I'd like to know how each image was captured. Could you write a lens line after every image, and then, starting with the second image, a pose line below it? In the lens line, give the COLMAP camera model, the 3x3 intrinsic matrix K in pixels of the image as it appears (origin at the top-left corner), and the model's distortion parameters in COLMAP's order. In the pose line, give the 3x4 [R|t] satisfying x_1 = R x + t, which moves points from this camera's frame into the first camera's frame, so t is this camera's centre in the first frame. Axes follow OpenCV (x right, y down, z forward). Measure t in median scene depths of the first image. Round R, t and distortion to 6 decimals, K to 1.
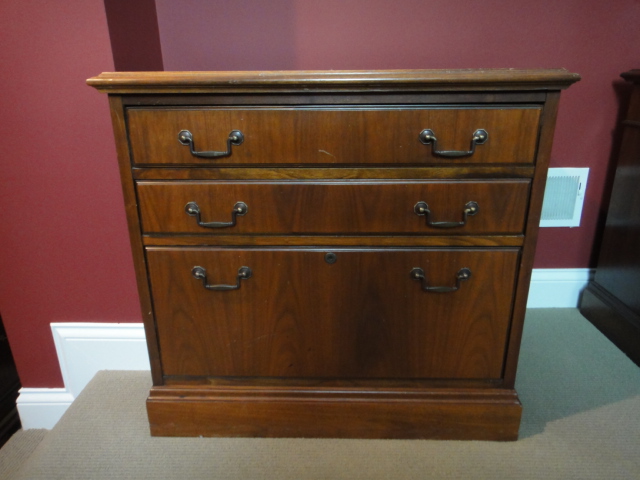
lens RADIAL K [[446.0, 0, 320.7], [0, 446.0, 234.9], [0, 0, 1]] dist [-0.001108, -0.000497]
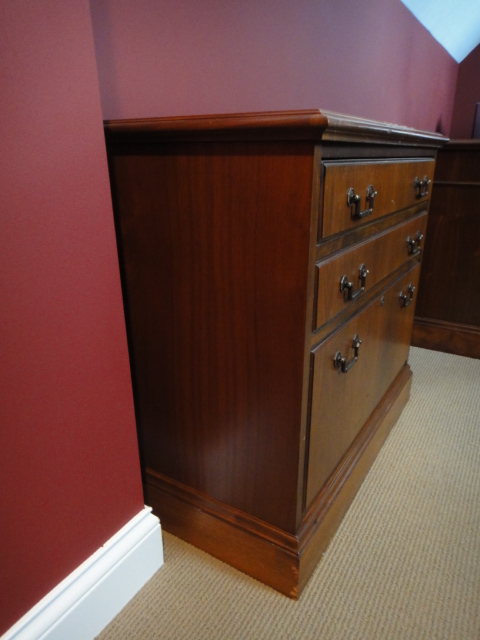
lens RADIAL K [[446.0, 0, 240.0], [0, 446.0, 320.0], [0, 0, 1]] dist [-0.001108, -0.000497]
pose [[0.509475, -0.293955, 0.808719, -1.131822], [0.281116, 0.945130, 0.166441, -0.185194], [-0.813271, 0.142546, 0.564155, 0.686897]]
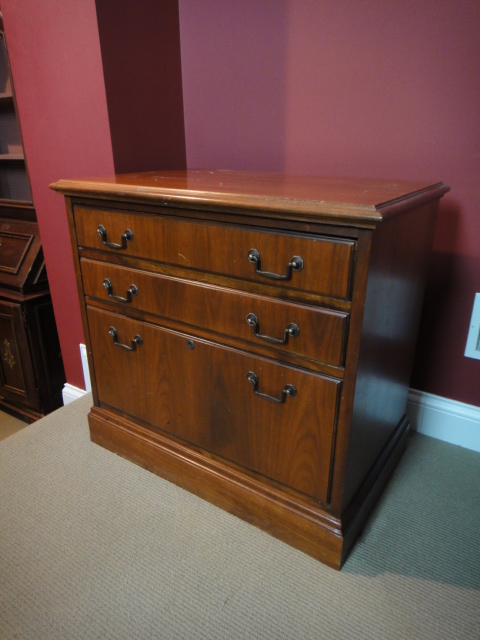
lens RADIAL K [[446.0, 0, 240.0], [0, 446.0, 320.0], [0, 0, 1]] dist [-0.001108, -0.000497]
pose [[0.849800, 0.210042, -0.483448, 0.722827], [-0.184545, 0.977684, 0.100380, -0.161464], [0.493744, 0.003915, 0.869599, 0.041508]]
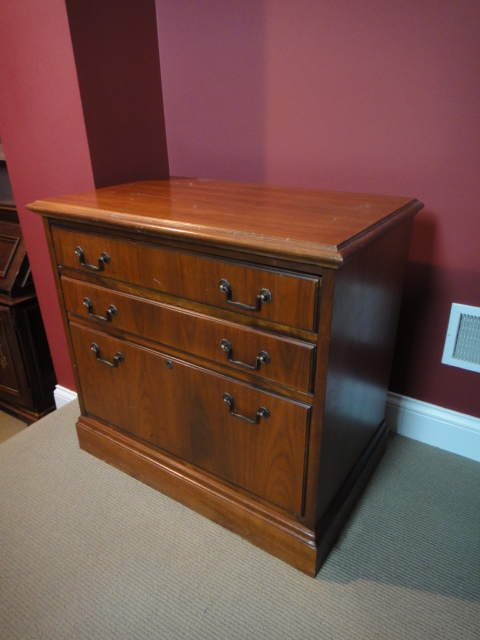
lens RADIAL K [[446.0, 0, 240.0], [0, 446.0, 320.0], [0, 0, 1]] dist [-0.001108, -0.000497]
pose [[0.853958, 0.221435, -0.470875, 0.763630], [-0.169491, 0.973952, 0.150631, -0.293416], [0.491964, -0.048823, 0.869245, 0.052710]]
